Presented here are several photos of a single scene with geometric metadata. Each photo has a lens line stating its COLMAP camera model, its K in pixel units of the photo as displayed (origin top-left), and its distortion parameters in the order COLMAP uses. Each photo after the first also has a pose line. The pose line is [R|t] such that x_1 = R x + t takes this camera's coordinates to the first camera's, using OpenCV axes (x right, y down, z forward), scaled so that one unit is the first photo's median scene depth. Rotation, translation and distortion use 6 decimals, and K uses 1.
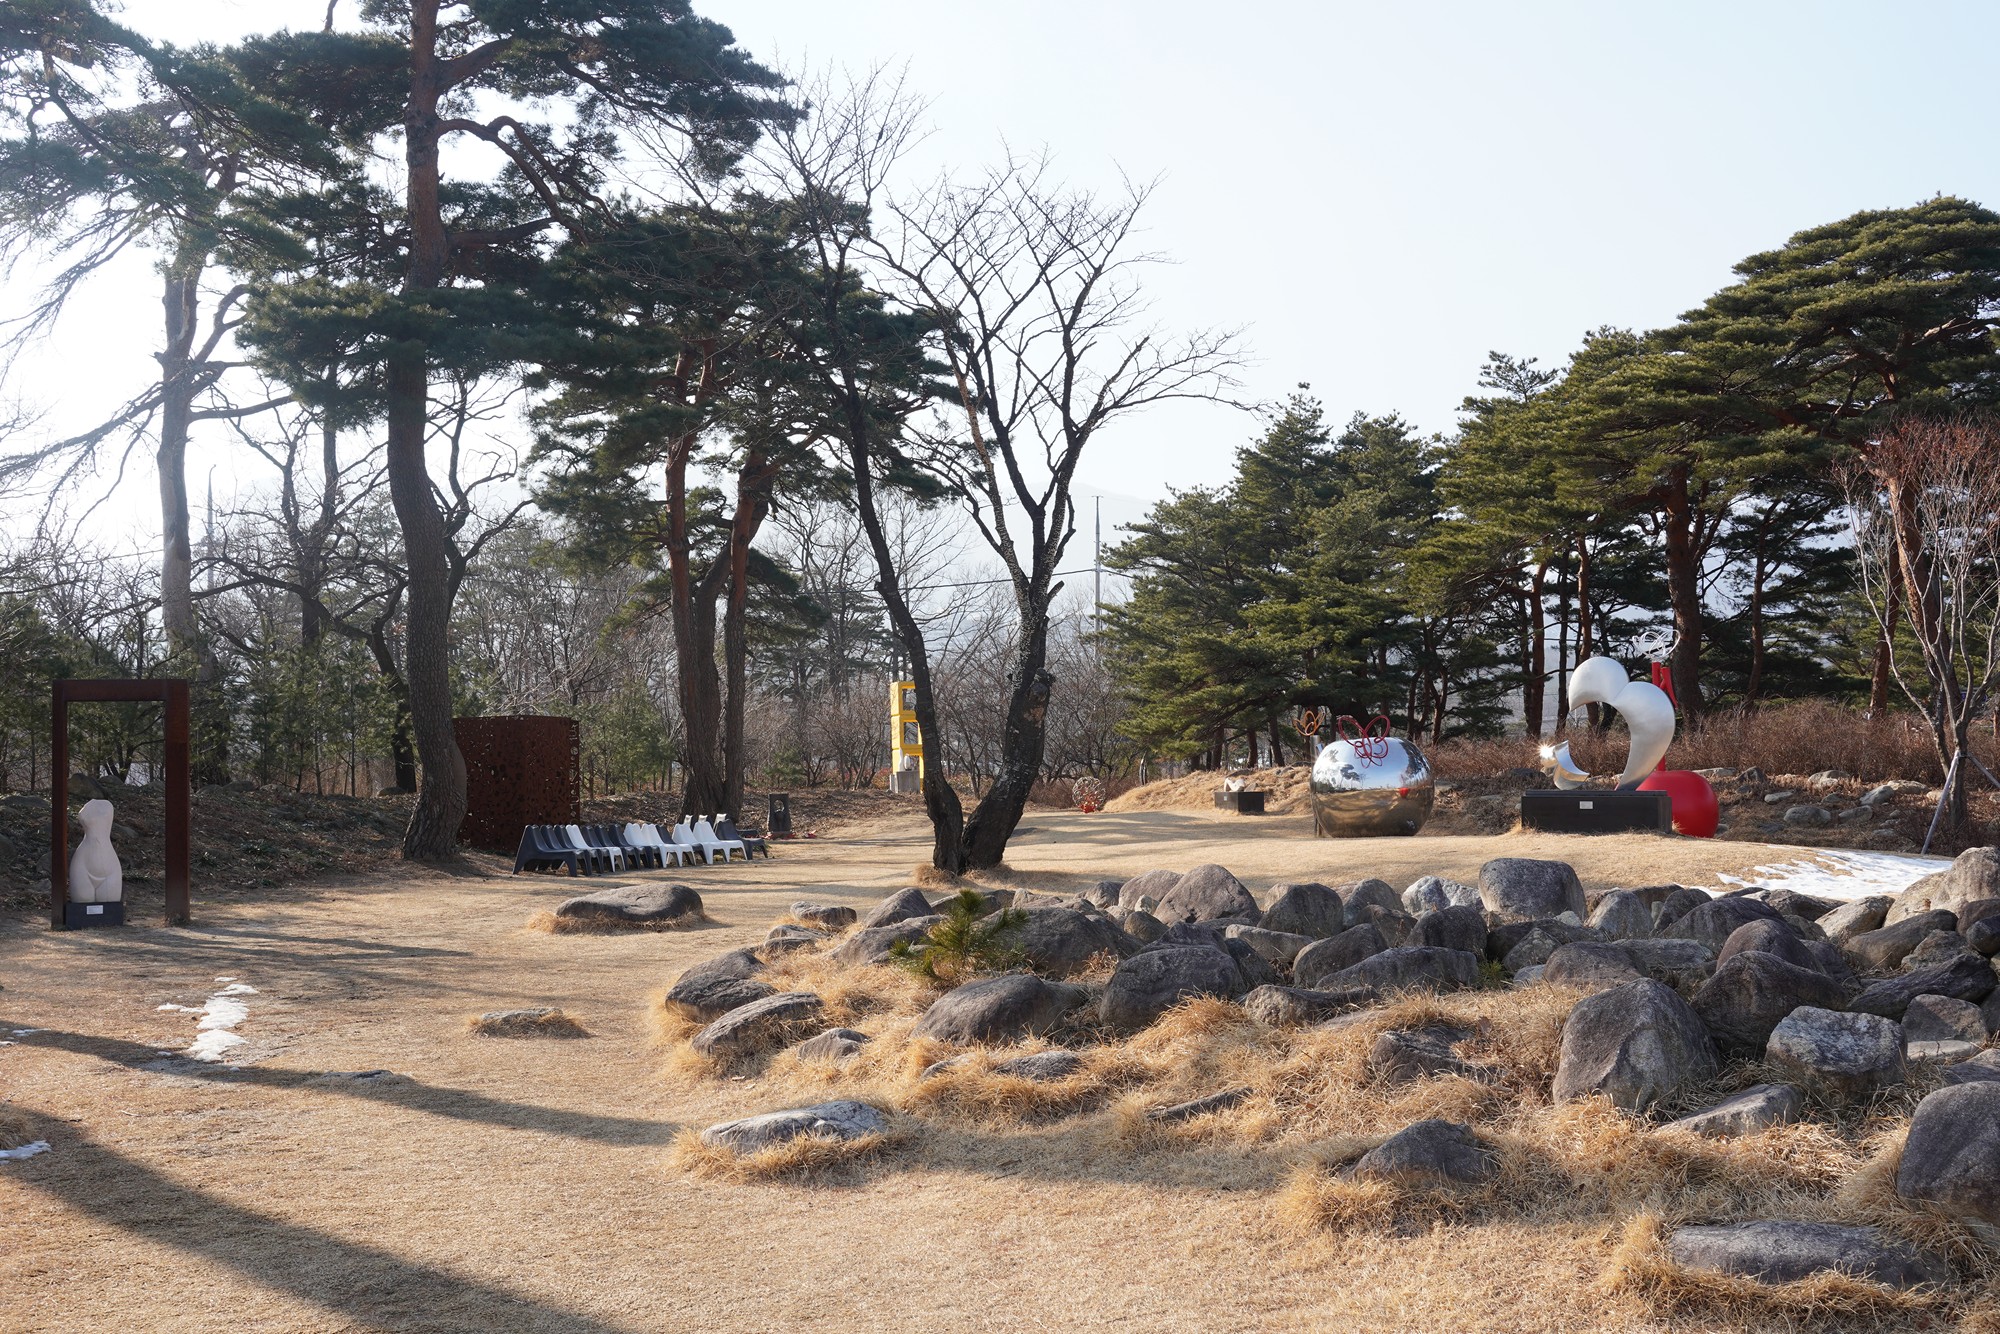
lens RADIAL K [[1940.2, 0, 1008.0], [0, 1940.2, 667.9], [0, 0, 1]] dist [-0.013691, 0.000000]
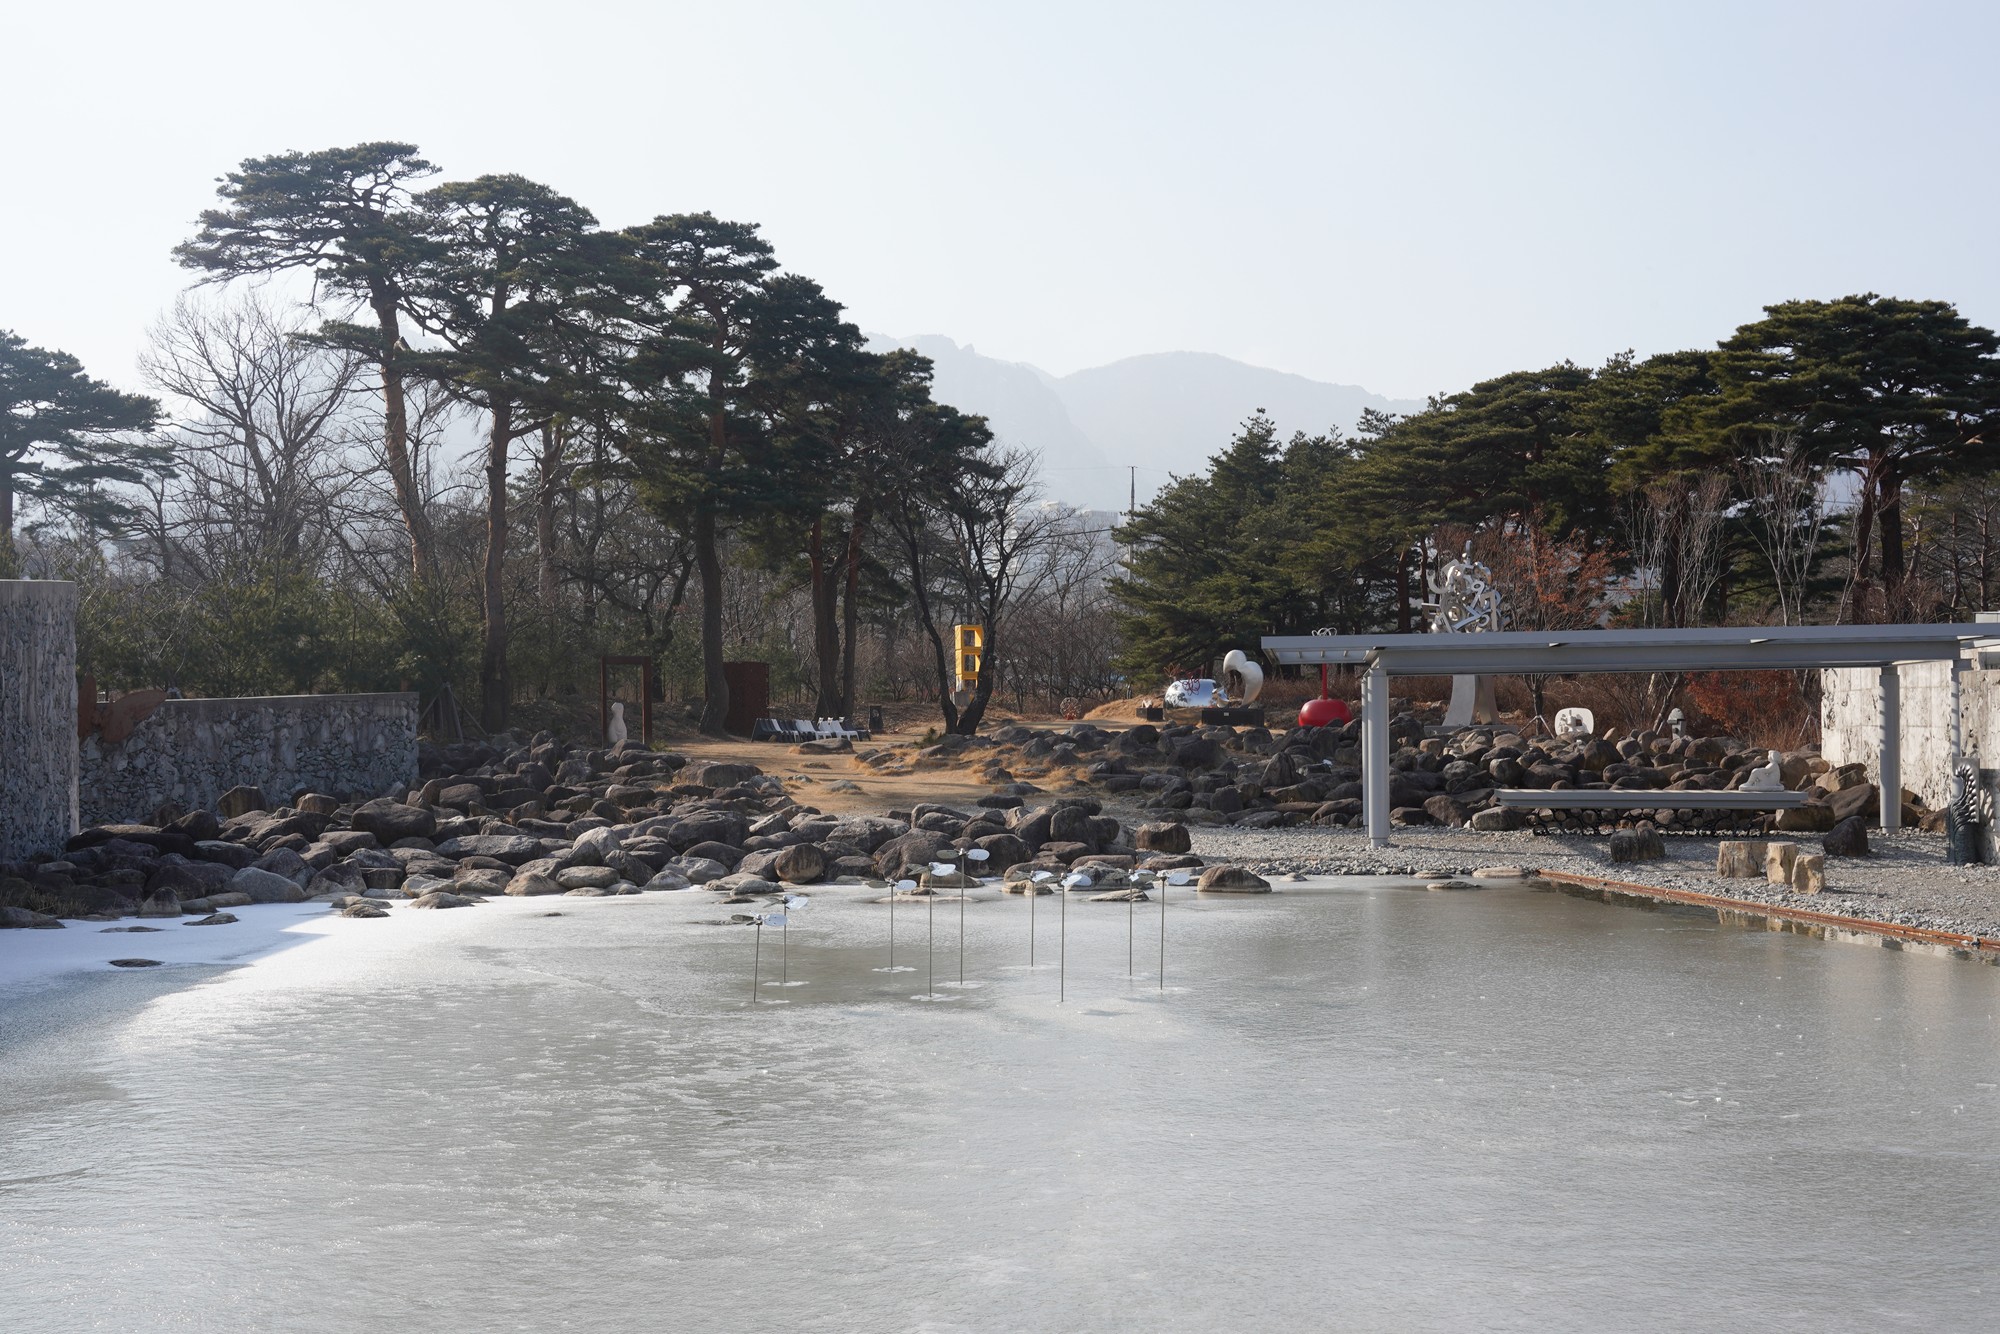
lens RADIAL K [[2277.6, 0, 1002.4], [0, 2277.6, 670.4], [0, 0, 1]] dist [0.005722, 0.000000]
pose [[0.998382, 0.012832, -0.055396, 0.075547], [-0.010218, 0.998833, 0.047210, -0.045067], [0.055937, -0.046568, 0.997348, -0.729977]]
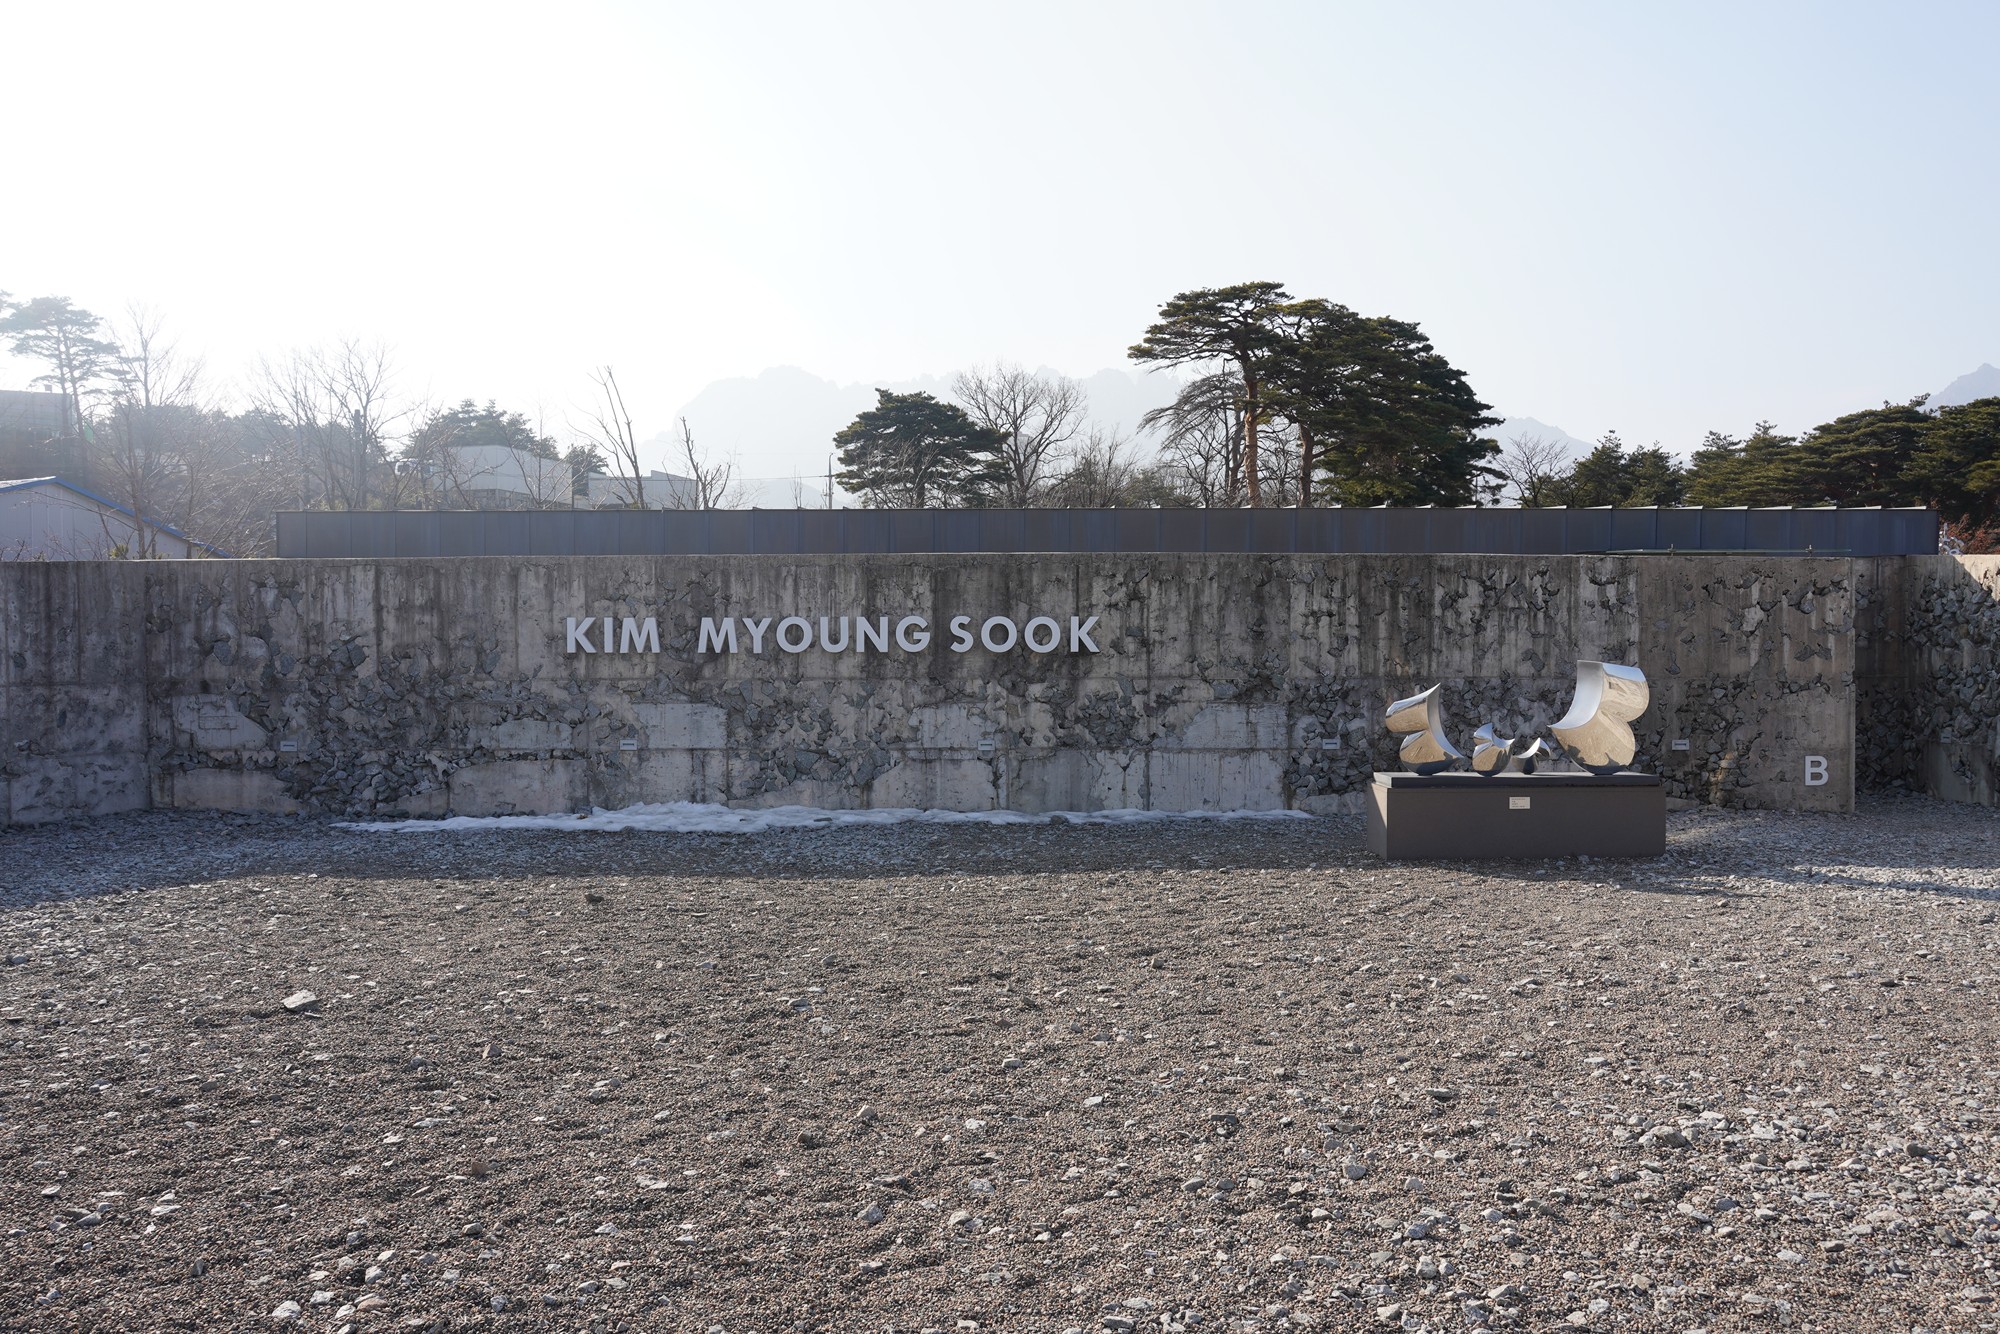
lens RADIAL K [[1557.3, 0, 990.5], [0, 1557.3, 668.8], [0, 0, 1]] dist [-0.025346, 0.015890]
pose [[0.984875, 0.026297, -0.171258, -0.251853], [-0.010403, 0.995607, 0.093054, -0.049347], [0.172953, -0.089865, 0.980822, -0.908281]]
